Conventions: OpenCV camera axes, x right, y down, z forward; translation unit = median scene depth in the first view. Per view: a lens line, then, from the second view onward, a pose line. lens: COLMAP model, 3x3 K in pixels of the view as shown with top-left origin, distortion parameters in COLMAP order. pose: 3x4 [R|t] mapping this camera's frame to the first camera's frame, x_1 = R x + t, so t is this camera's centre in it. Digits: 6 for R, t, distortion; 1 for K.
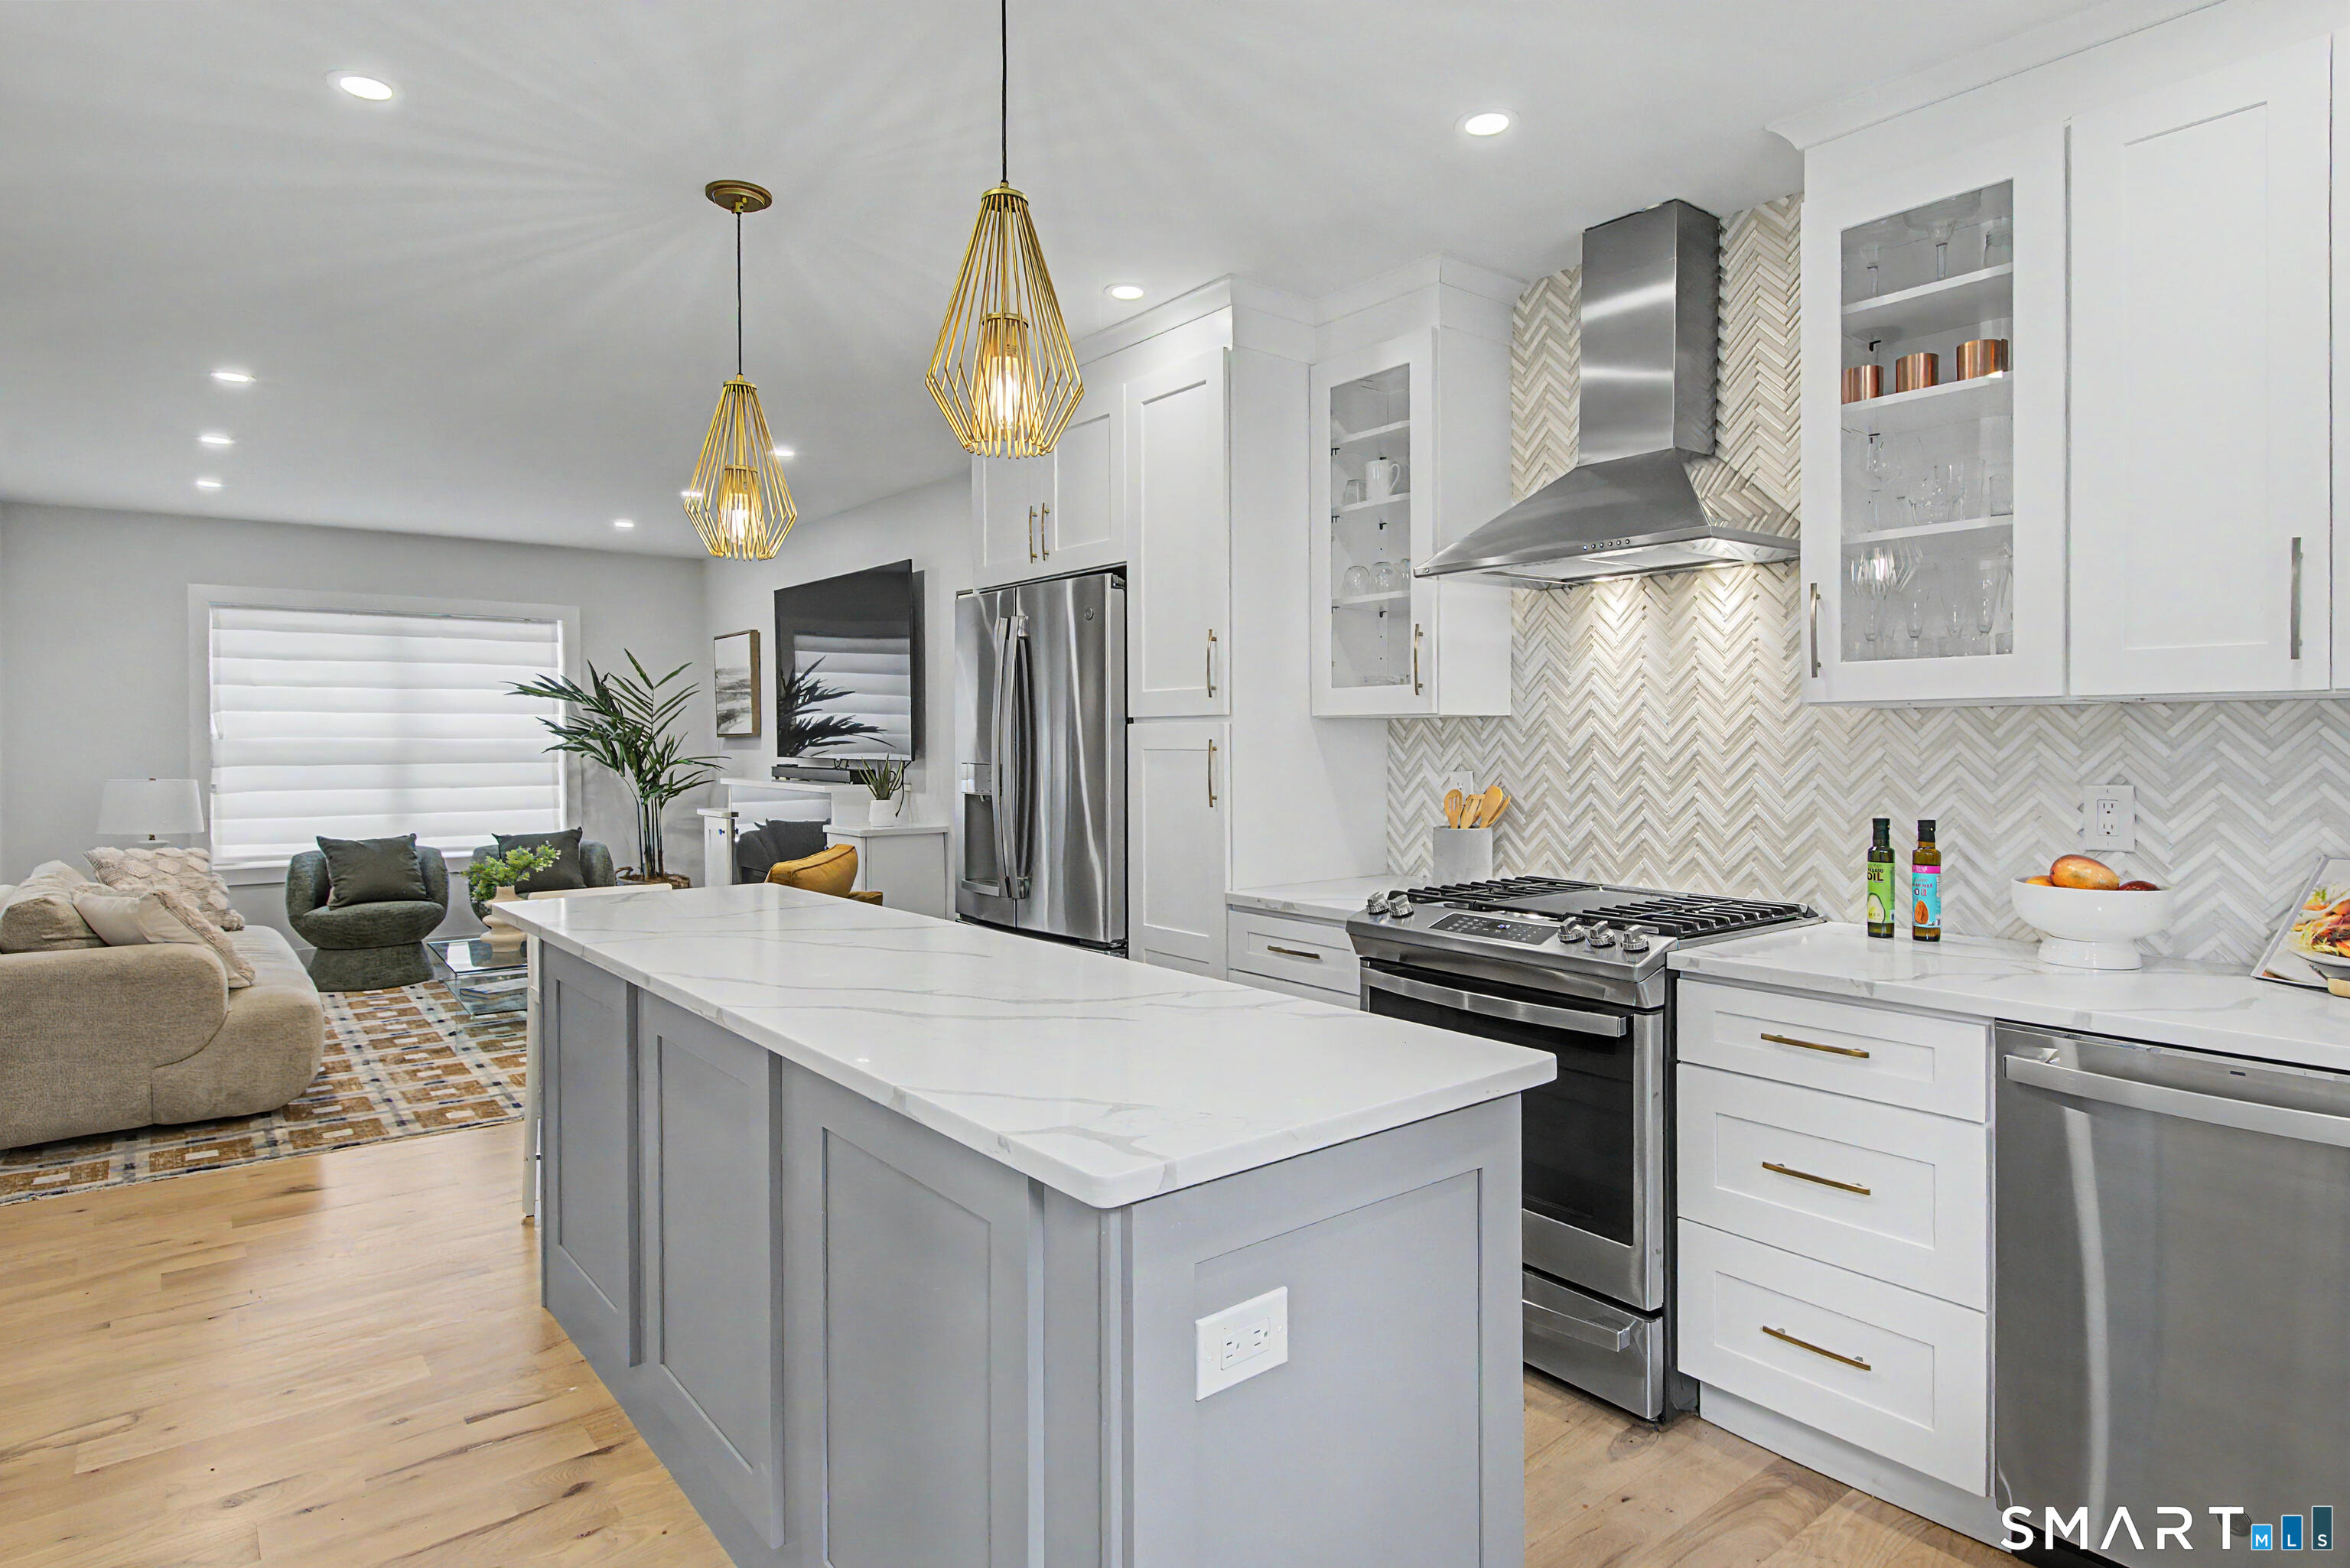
lens RADIAL K [[1256.2, 0, 1180.0], [0, 1256.2, 738.8], [0, 0, 1]] dist [0.000794, -0.010576]
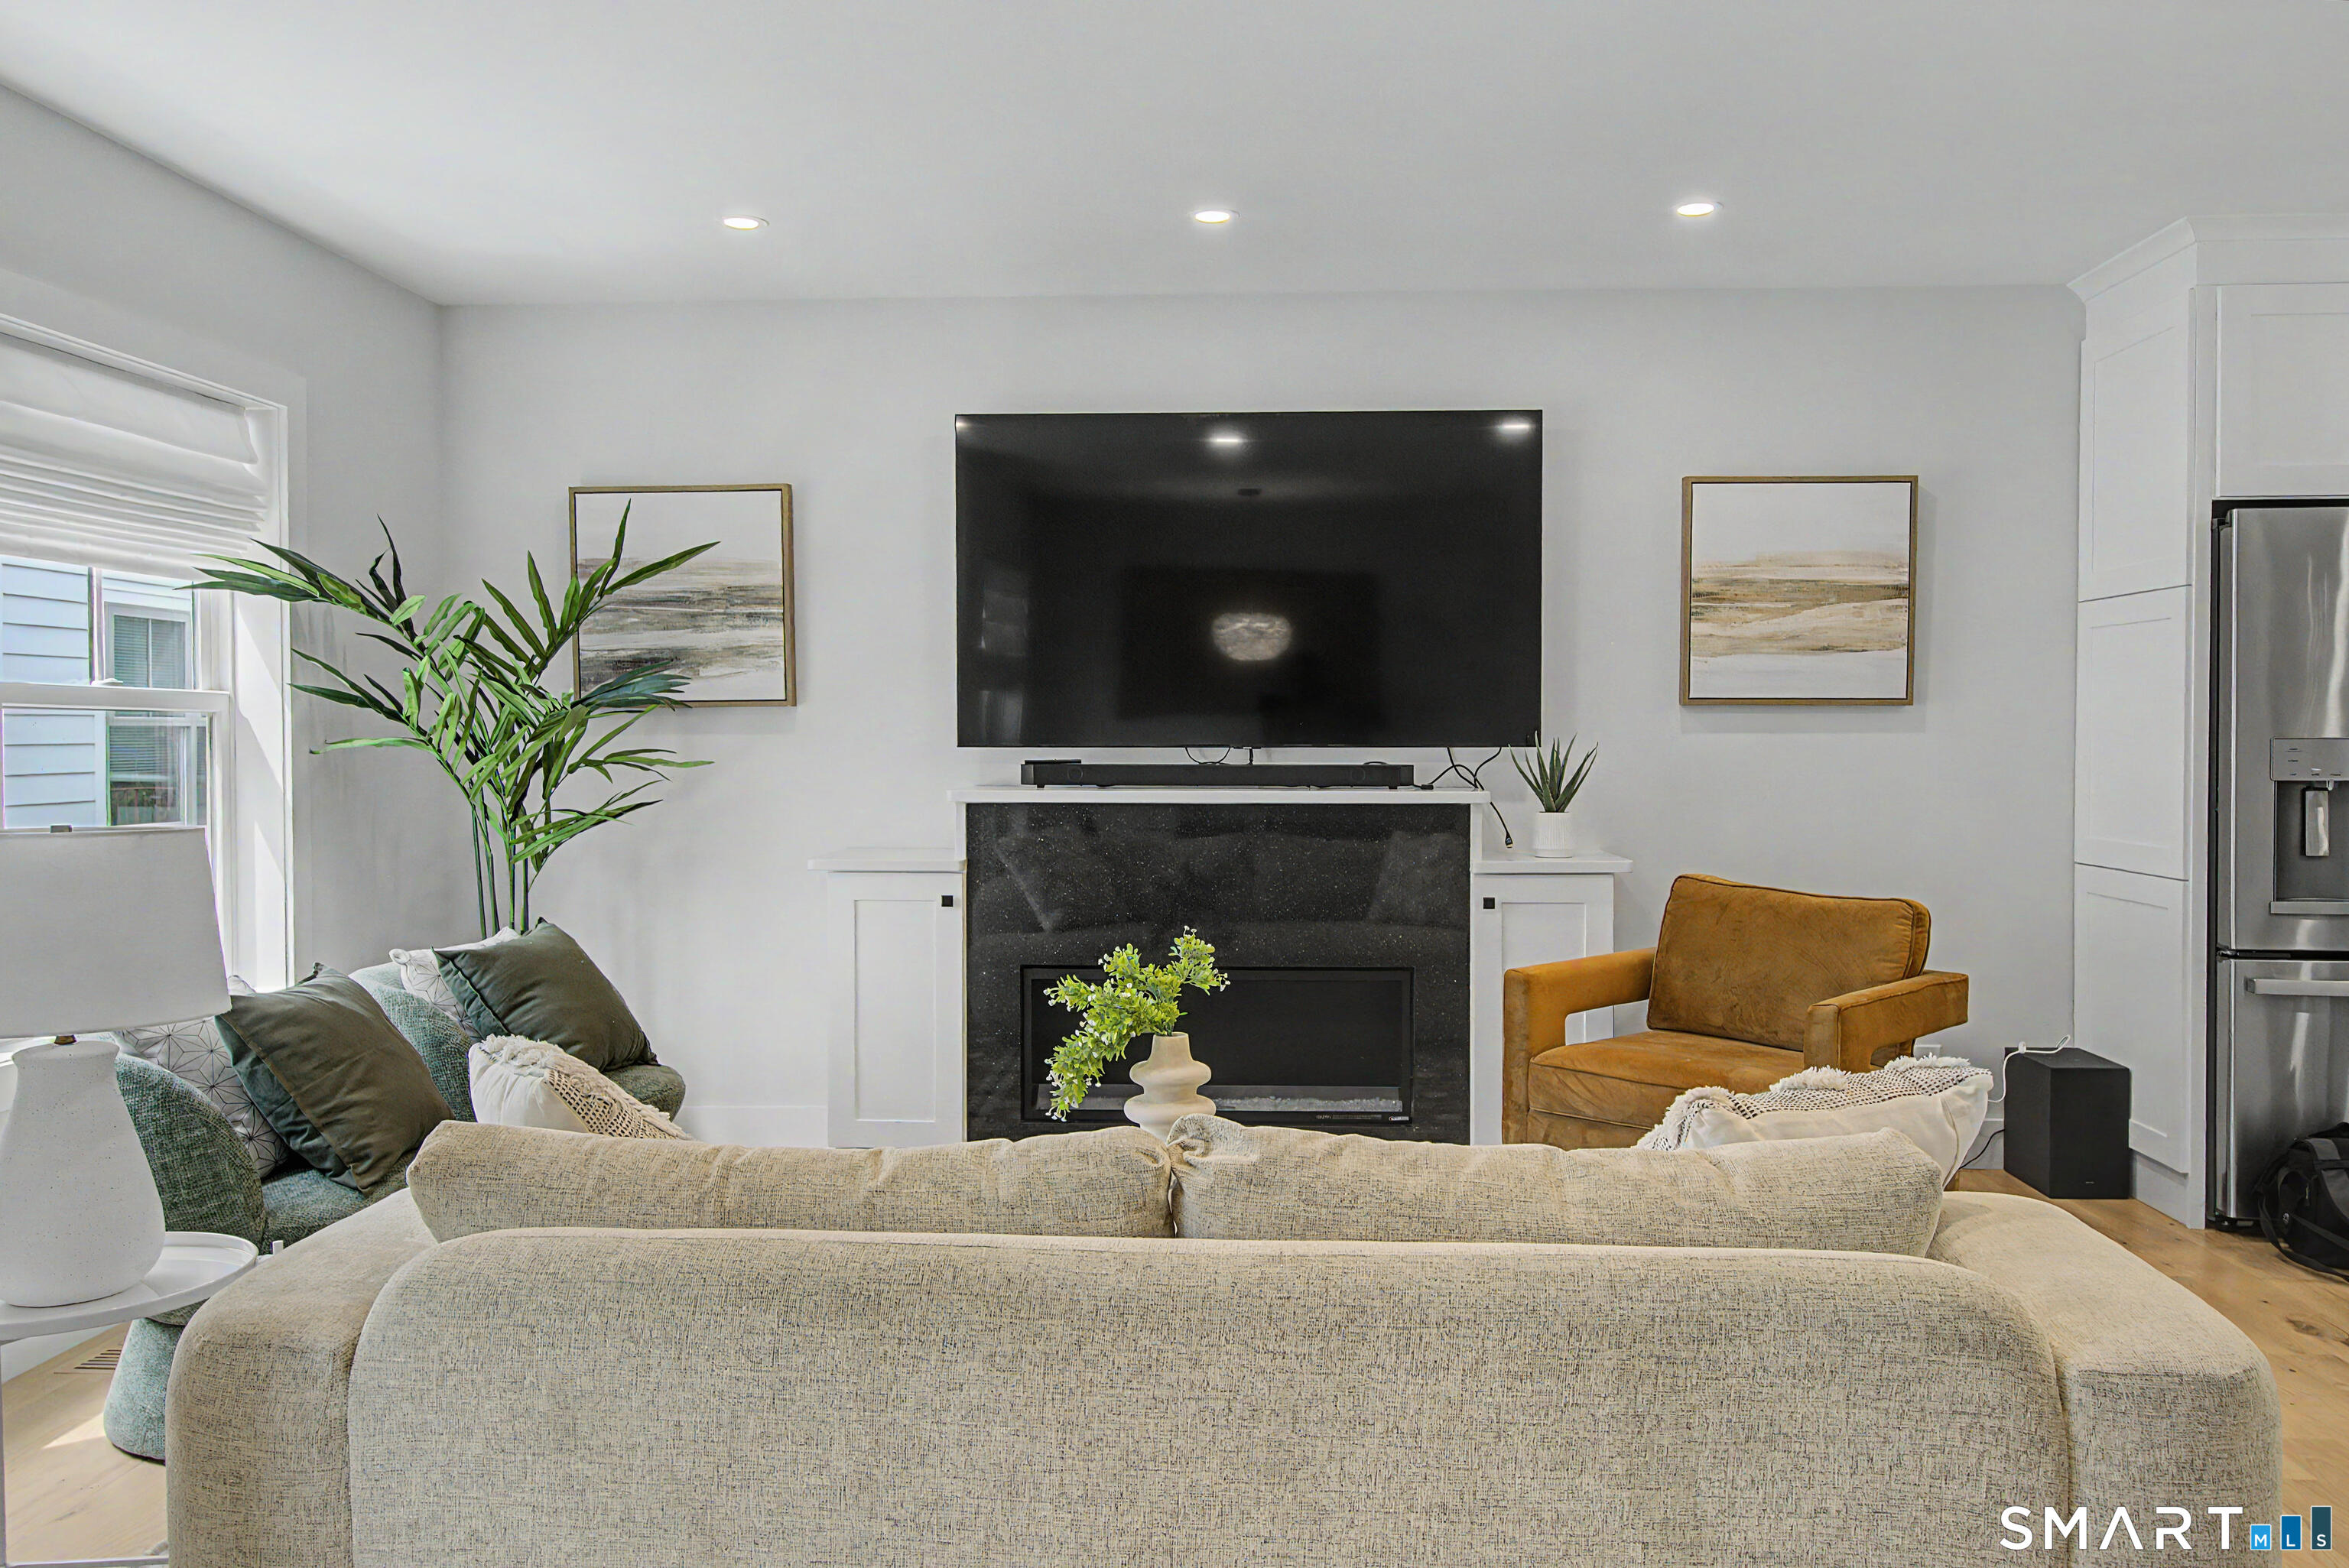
lens RADIAL K [[1709.0, 0, 1174.5], [0, 1709.0, 784.0], [0, 0, 1]] dist [-0.002561, -0.002004]
pose [[0.673064, -0.024059, 0.739192, -0.827011], [0.001904, 0.999524, 0.030799, 0.009415], [-0.739581, -0.019323, 0.672790, 0.505601]]
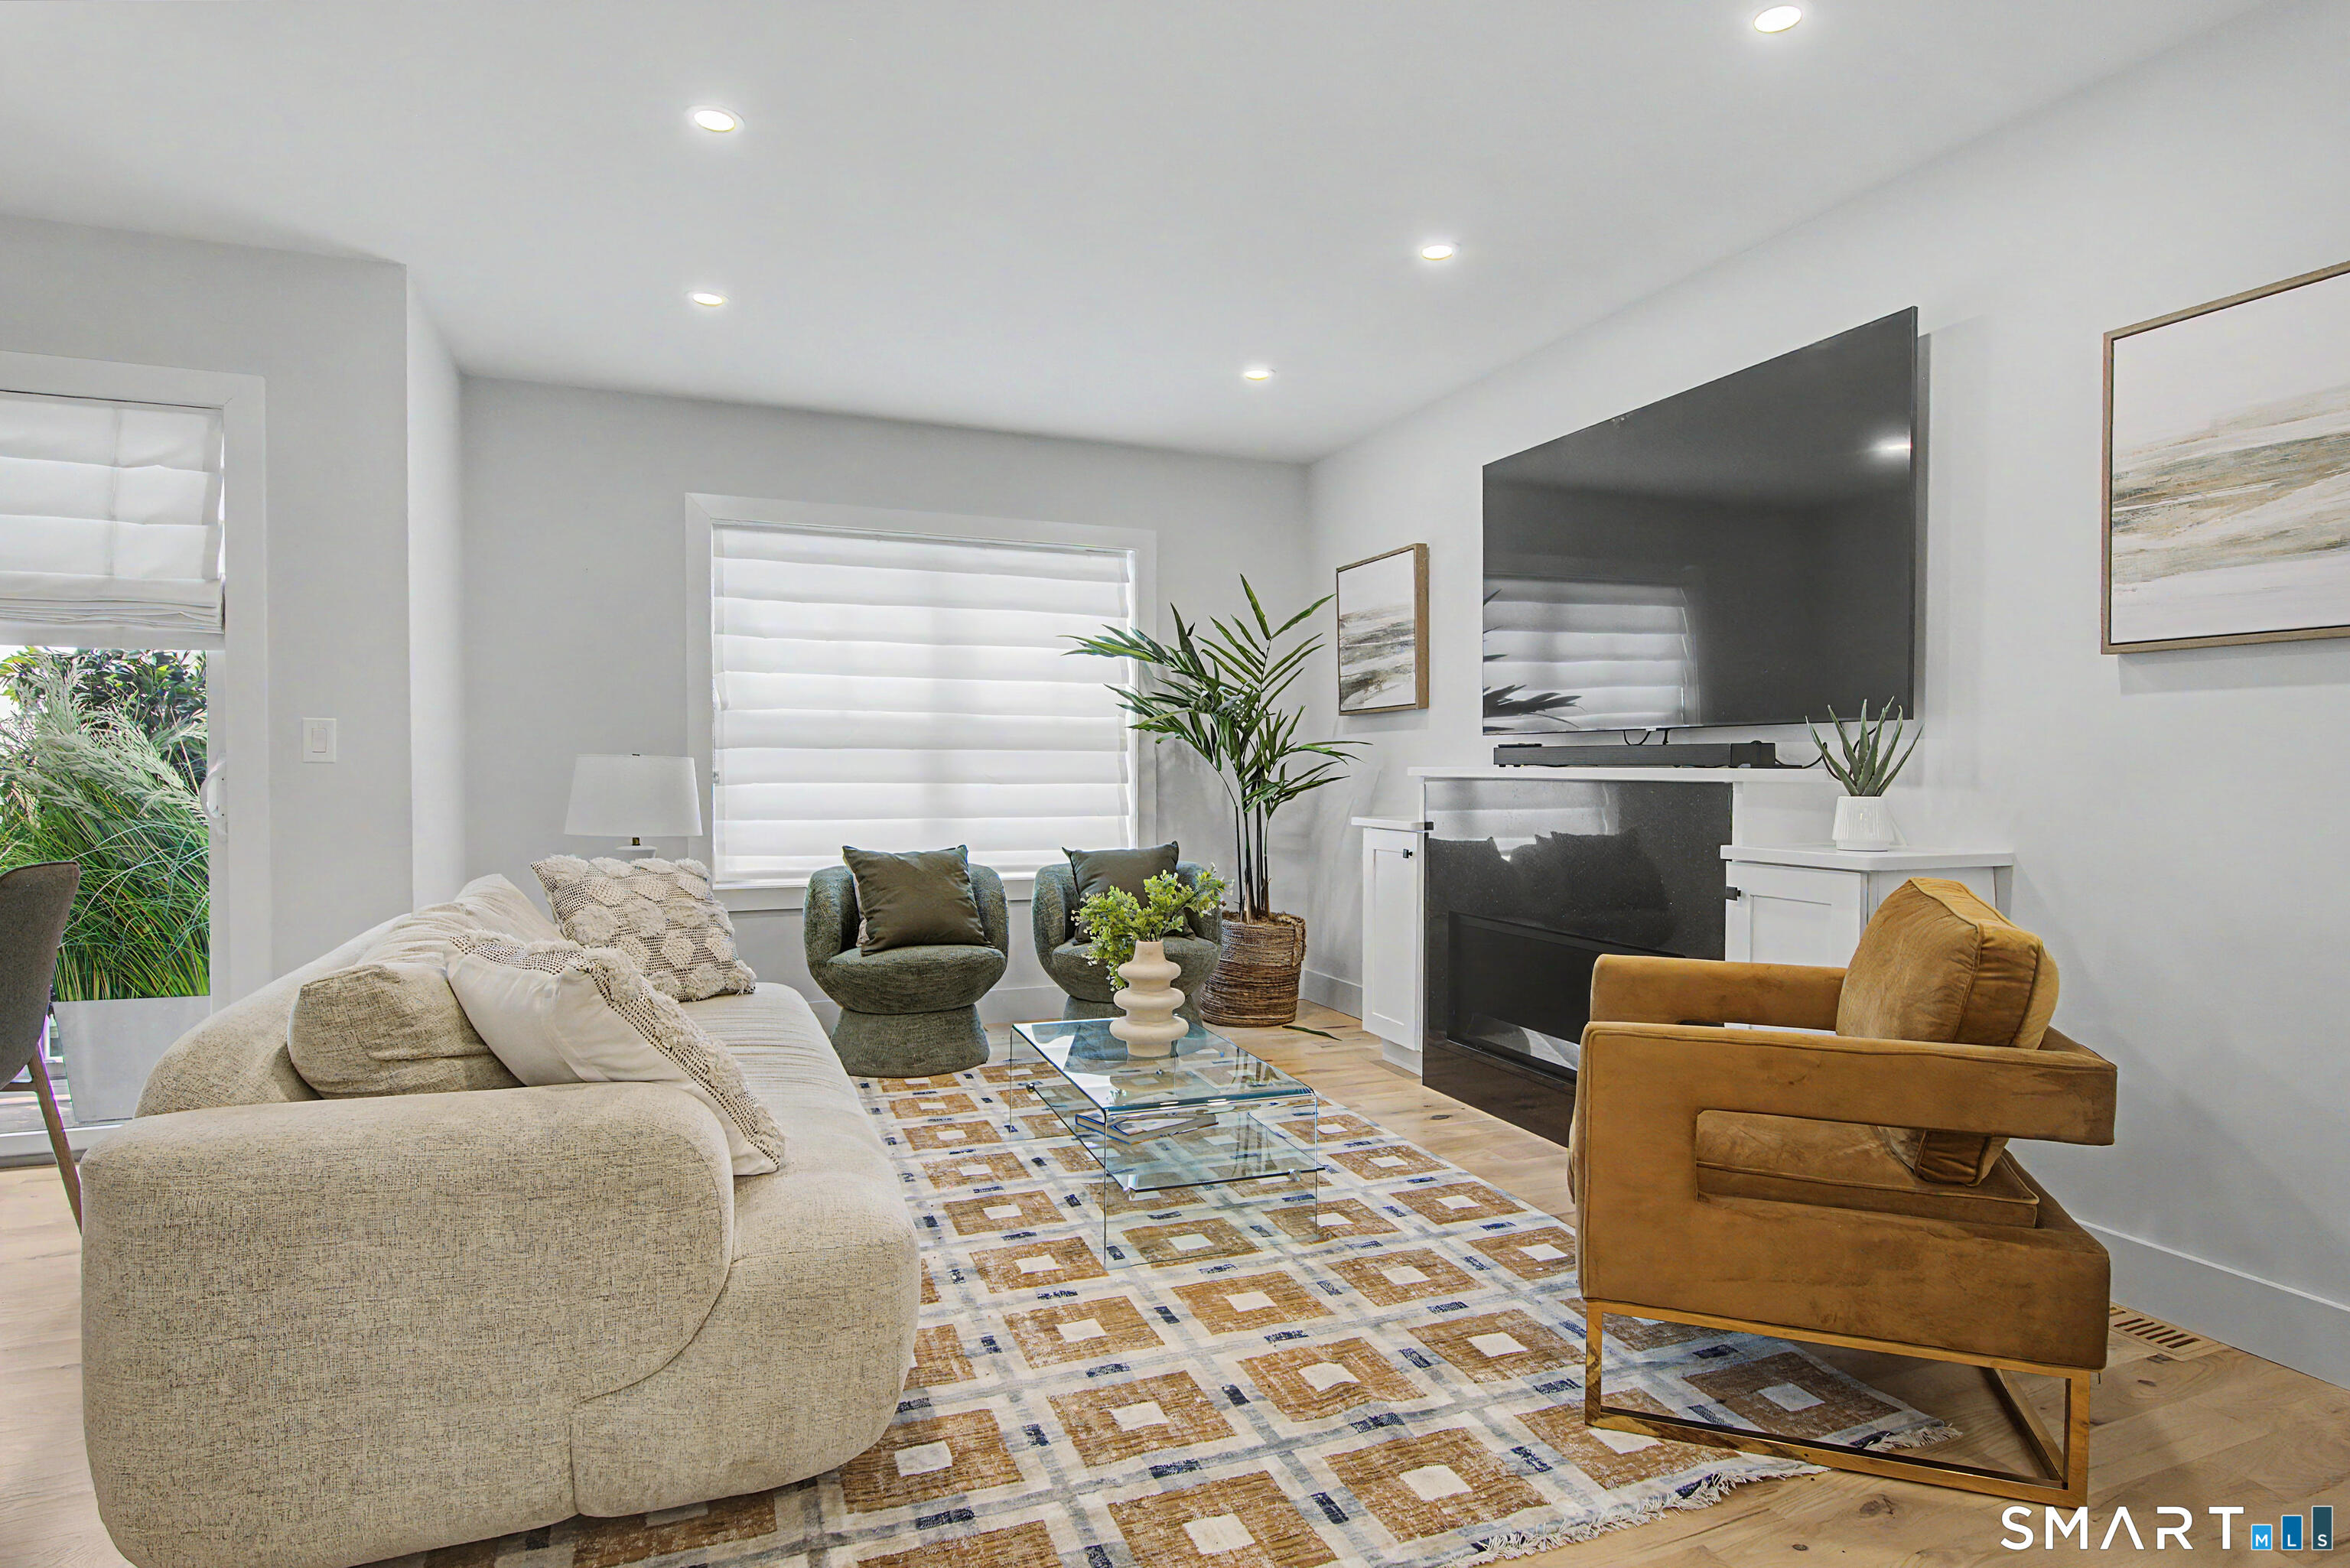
lens RADIAL K [[1238.0, 0, 1182.1], [0, 1238.0, 778.0], [0, 0, 1]] dist [0.000409, -0.000658]
pose [[0.955118, 0.005614, -0.296174, -0.302281], [-0.003227, 0.999958, 0.008546, 0.033319], [0.296210, -0.007207, 0.955096, 0.396239]]
